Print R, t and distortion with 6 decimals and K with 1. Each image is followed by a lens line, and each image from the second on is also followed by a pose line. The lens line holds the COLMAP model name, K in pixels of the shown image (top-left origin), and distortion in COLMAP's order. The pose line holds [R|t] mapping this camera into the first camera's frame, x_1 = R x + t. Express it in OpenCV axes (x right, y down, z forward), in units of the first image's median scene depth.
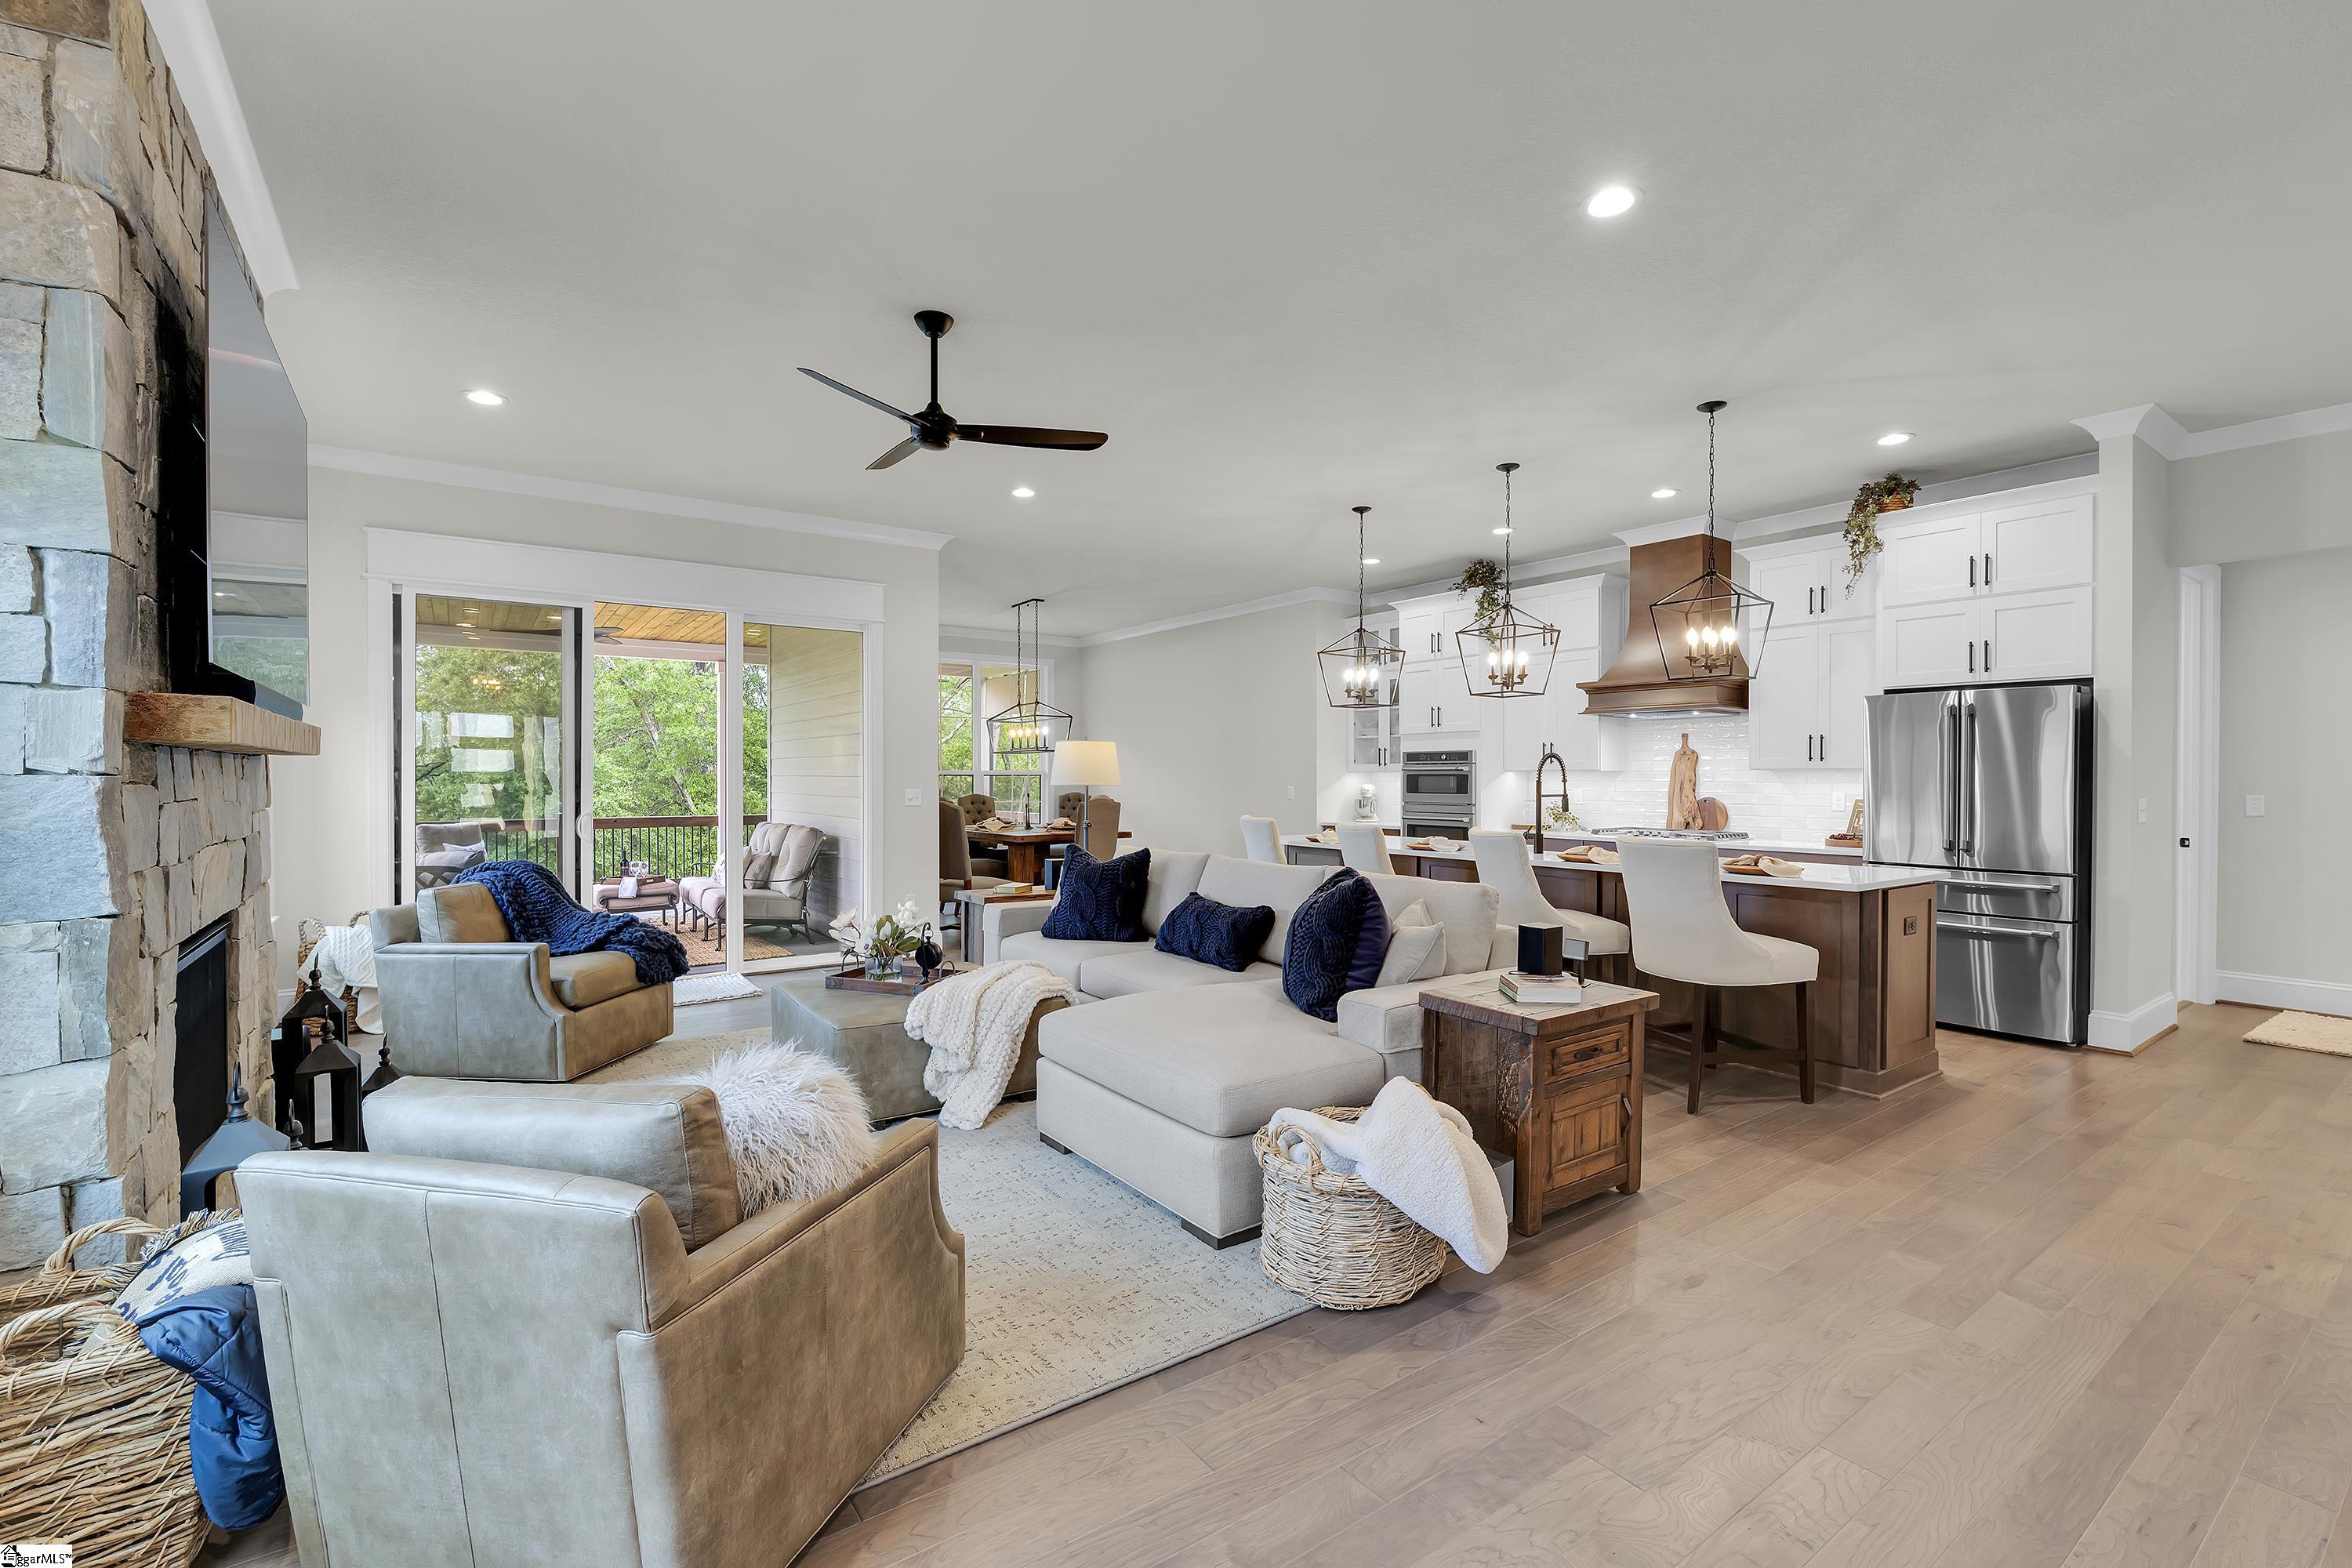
lens RADIAL K [[1031.3, 0, 1176.0], [0, 1031.3, 784.0], [0, 0, 1]] dist [-0.003117, 0.009943]
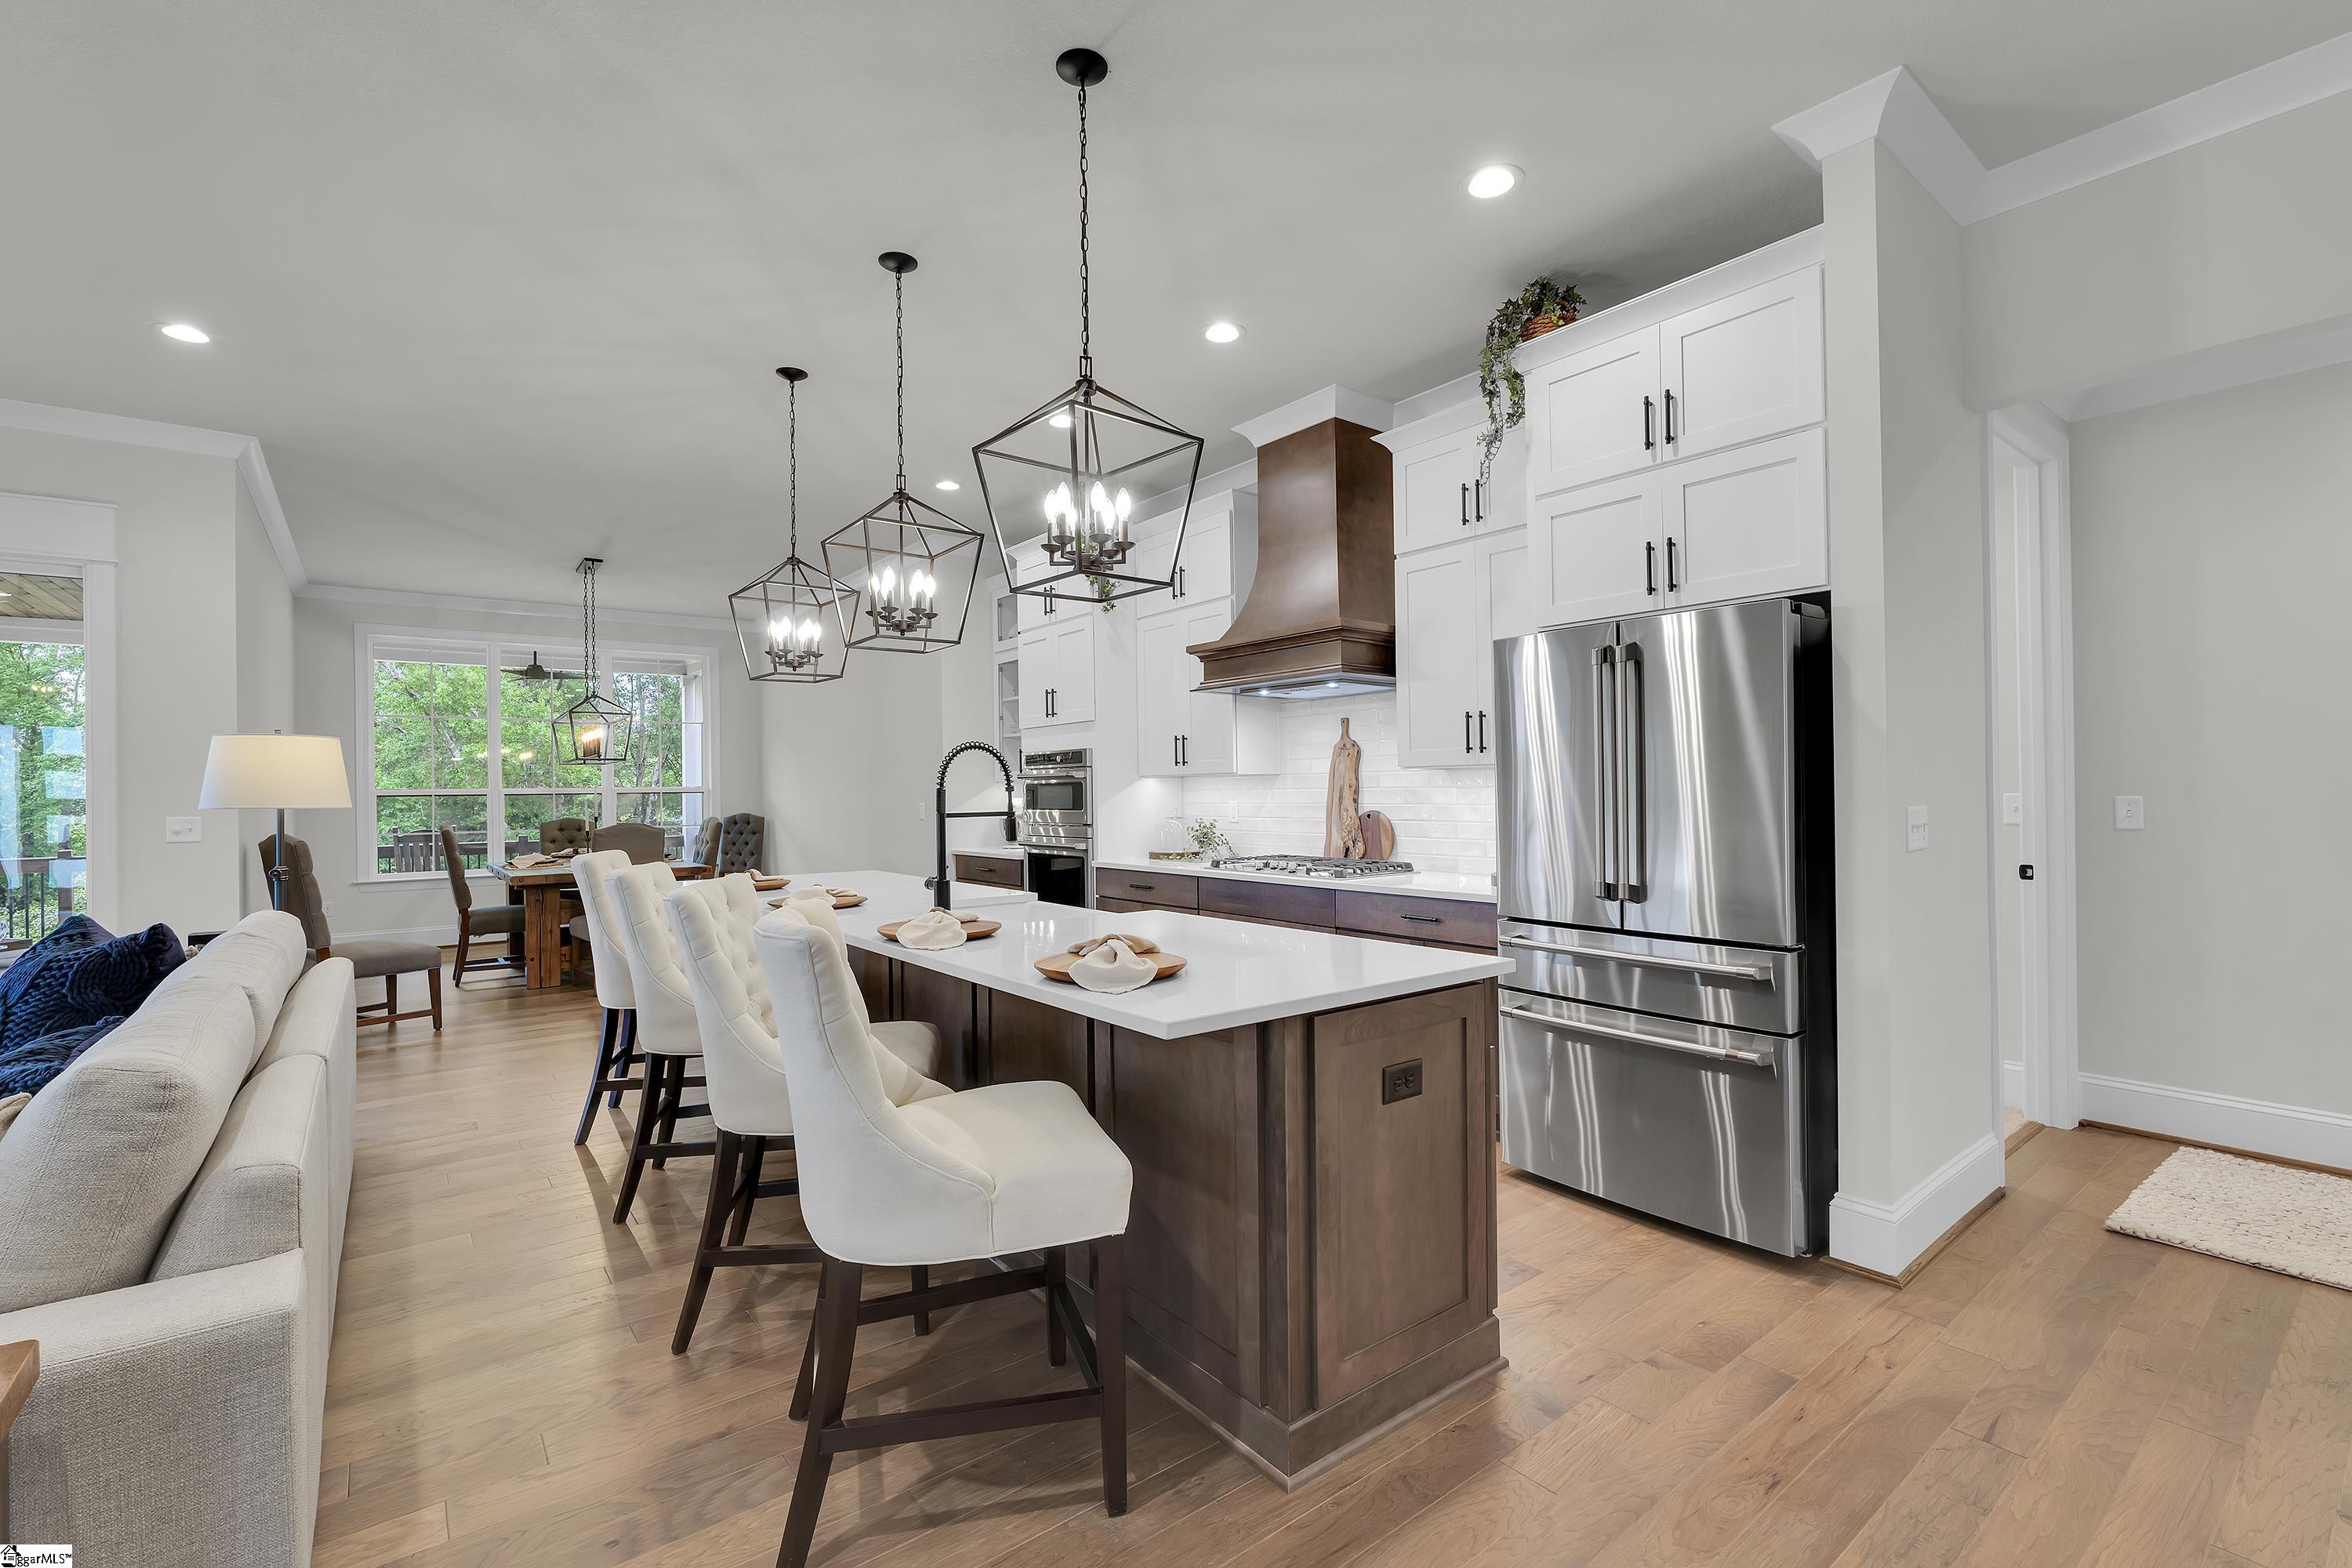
lens RADIAL K [[1031.3, 0, 1176.0], [0, 1031.3, 784.0], [0, 0, 1]] dist [-0.003117, 0.009943]
pose [[0.999373, -0.014297, 0.032401, 0.448875], [0.014747, 0.999797, -0.013708, 0.003573], [-0.032198, 0.014178, 0.999381, 0.398029]]
